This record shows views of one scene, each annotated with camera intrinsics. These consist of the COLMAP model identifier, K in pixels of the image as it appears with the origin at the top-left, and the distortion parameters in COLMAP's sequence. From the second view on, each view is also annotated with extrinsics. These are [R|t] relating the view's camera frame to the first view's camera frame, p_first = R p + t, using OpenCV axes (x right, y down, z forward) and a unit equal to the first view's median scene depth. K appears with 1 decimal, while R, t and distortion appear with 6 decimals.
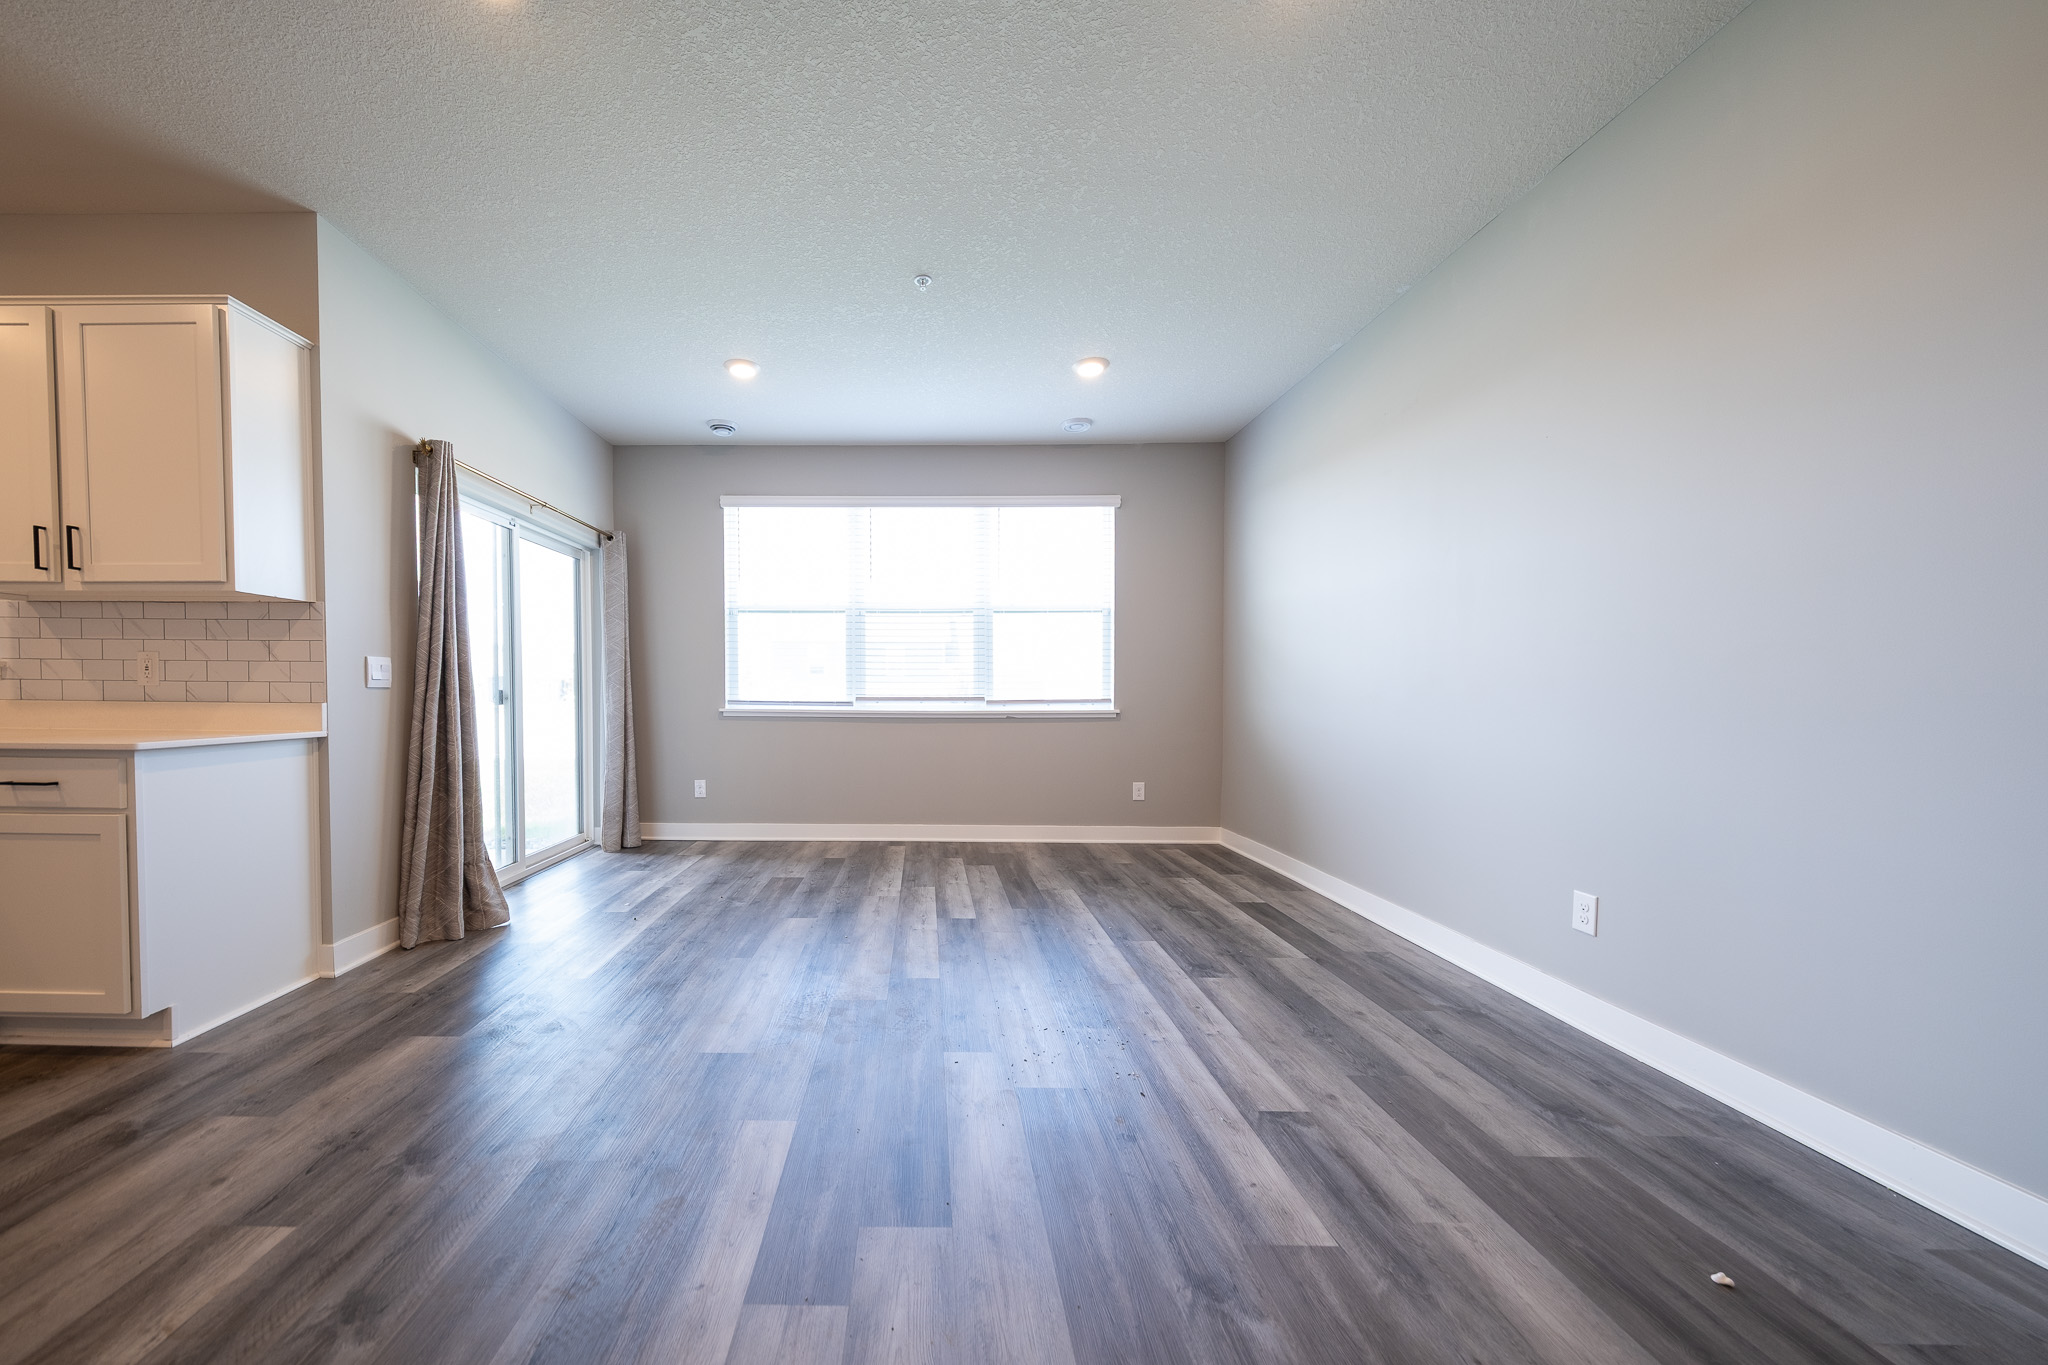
lens RADIAL K [[733.1, 0, 920.8], [0, 733.1, 710.4], [0, 0, 1]] dist [-0.001165, -0.000281]
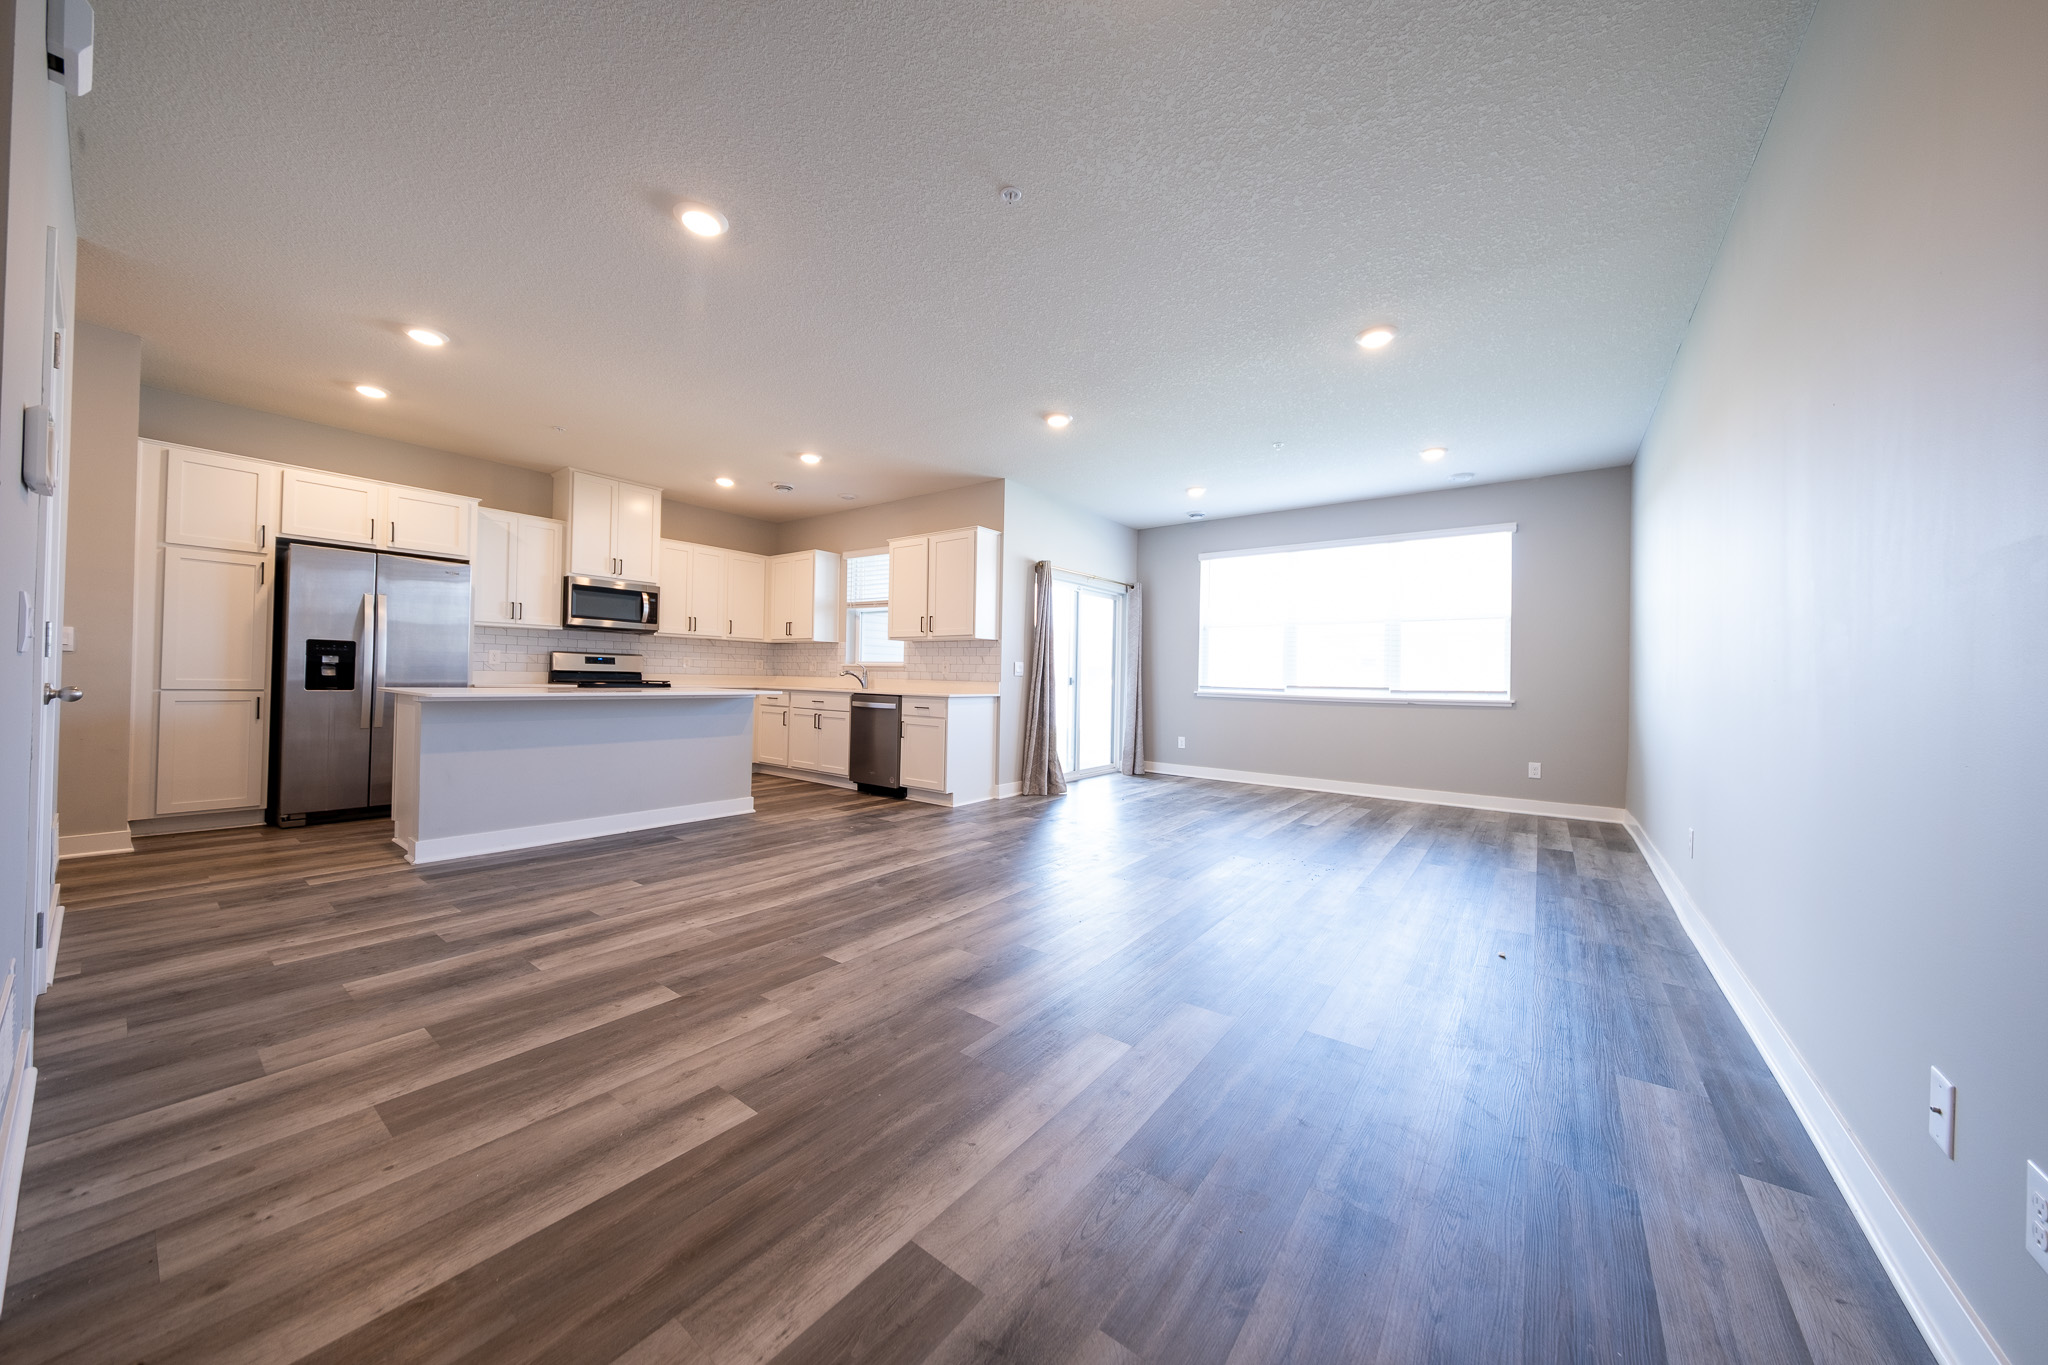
lens RADIAL K [[691.1, 0, 1008.0], [0, 691.1, 673.1], [0, 0, 1]] dist [0.010416, -0.000067]
pose [[0.796919, 0.008975, -0.604019, 0.392848], [-0.031598, 0.999140, -0.026843, 0.014246], [0.603259, 0.040477, 0.796517, -0.539307]]
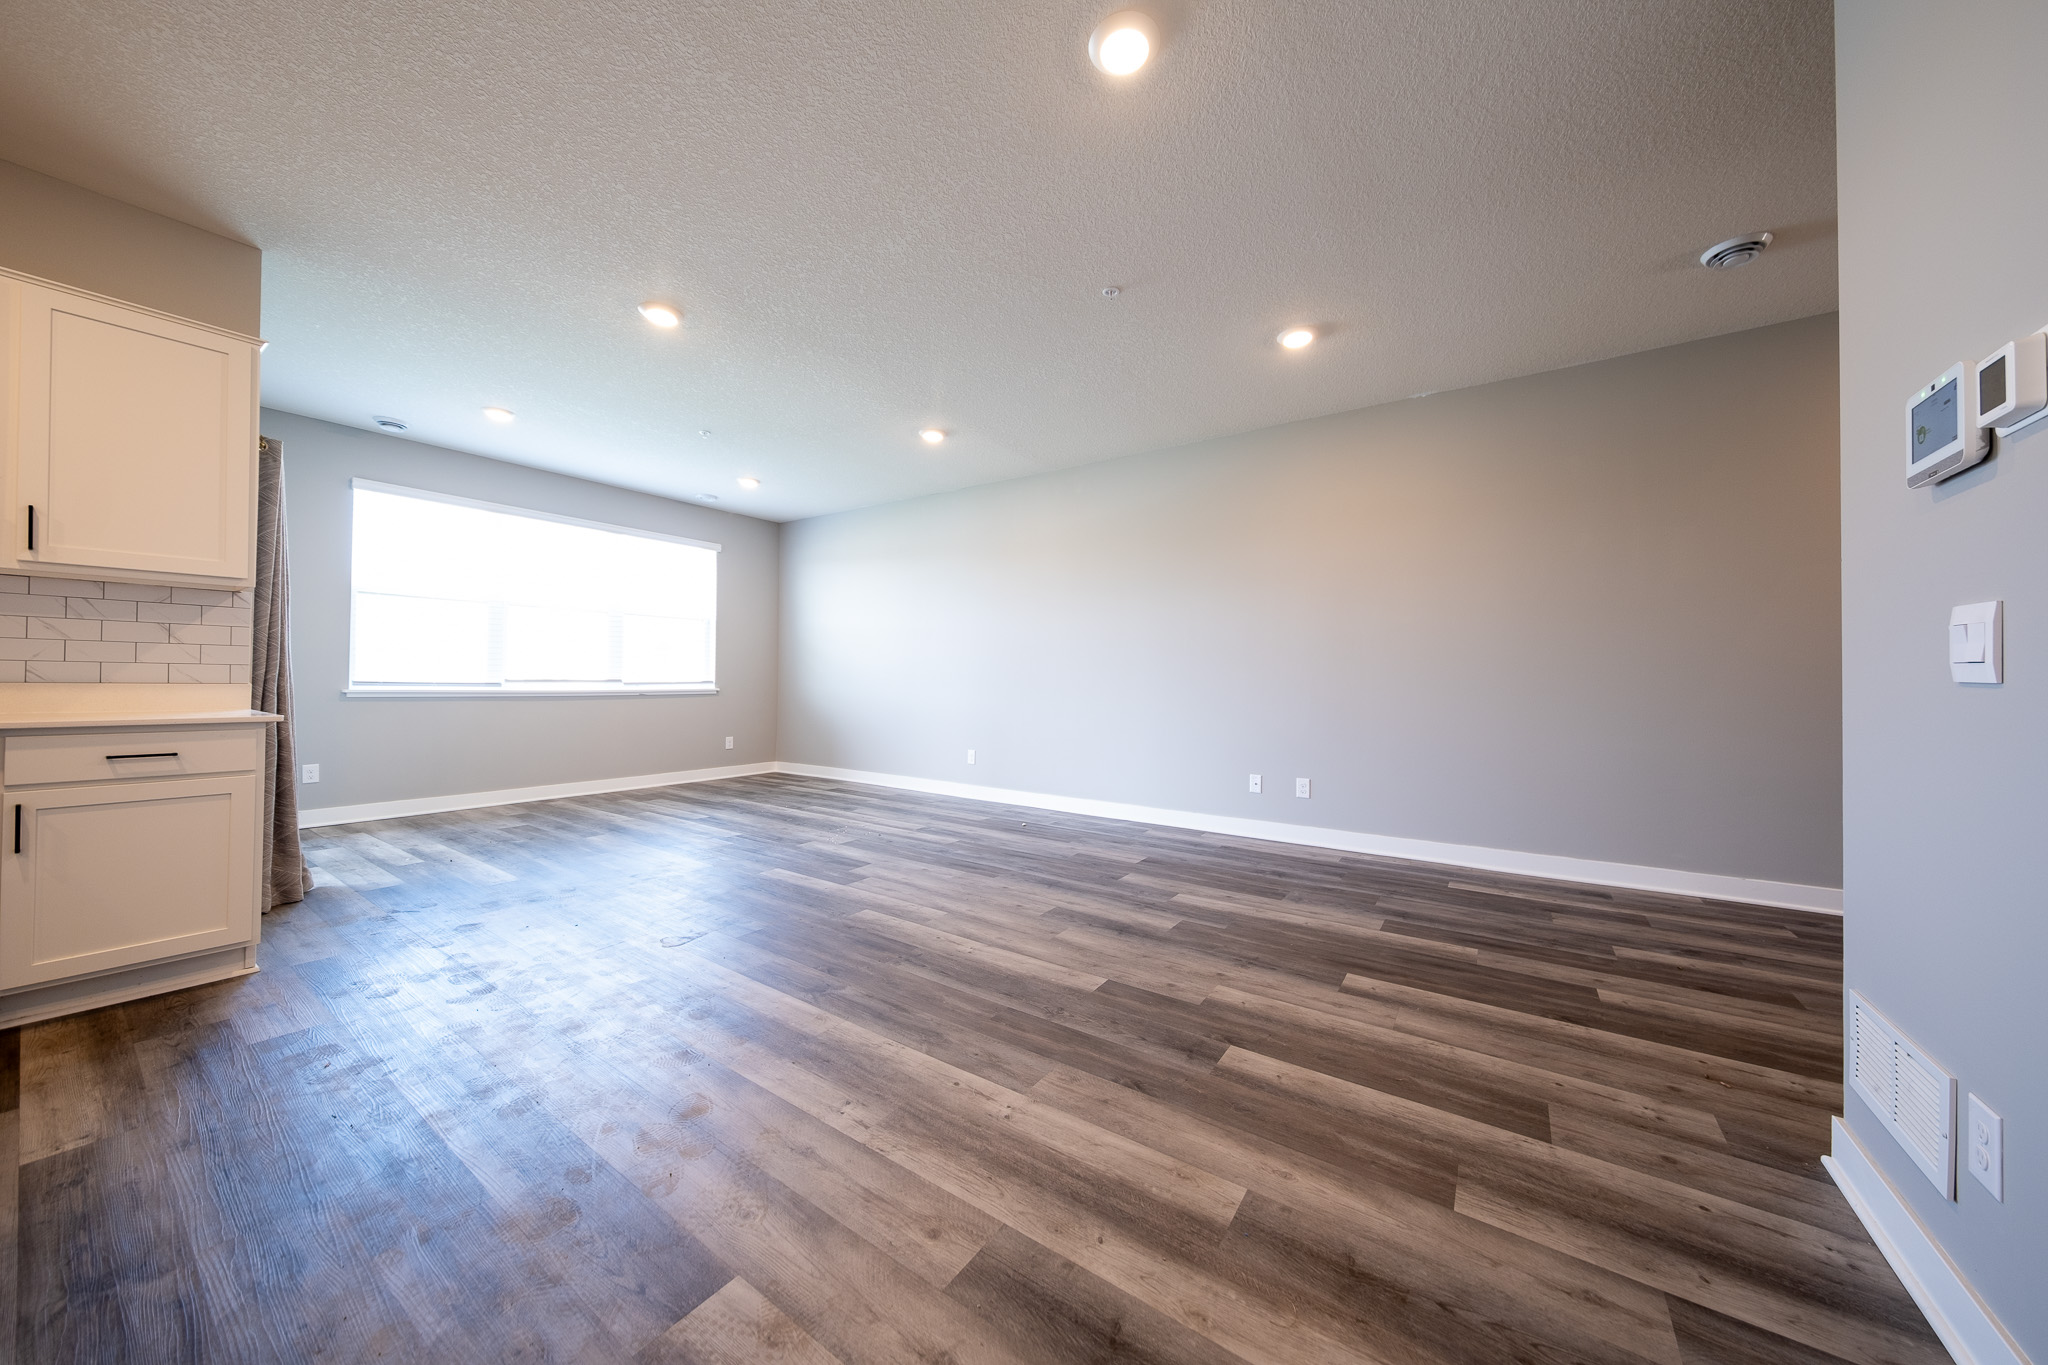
lens RADIAL K [[684.0, 0, 1024.0], [0, 684.0, 682.5], [0, 0, 1]] dist [0.016367, -0.000001]
pose [[0.562676, 0.000762, 0.826677, -0.724851], [0.009228, 0.999931, -0.007203, 0.004175], [-0.826626, 0.011681, 0.562630, -0.393906]]
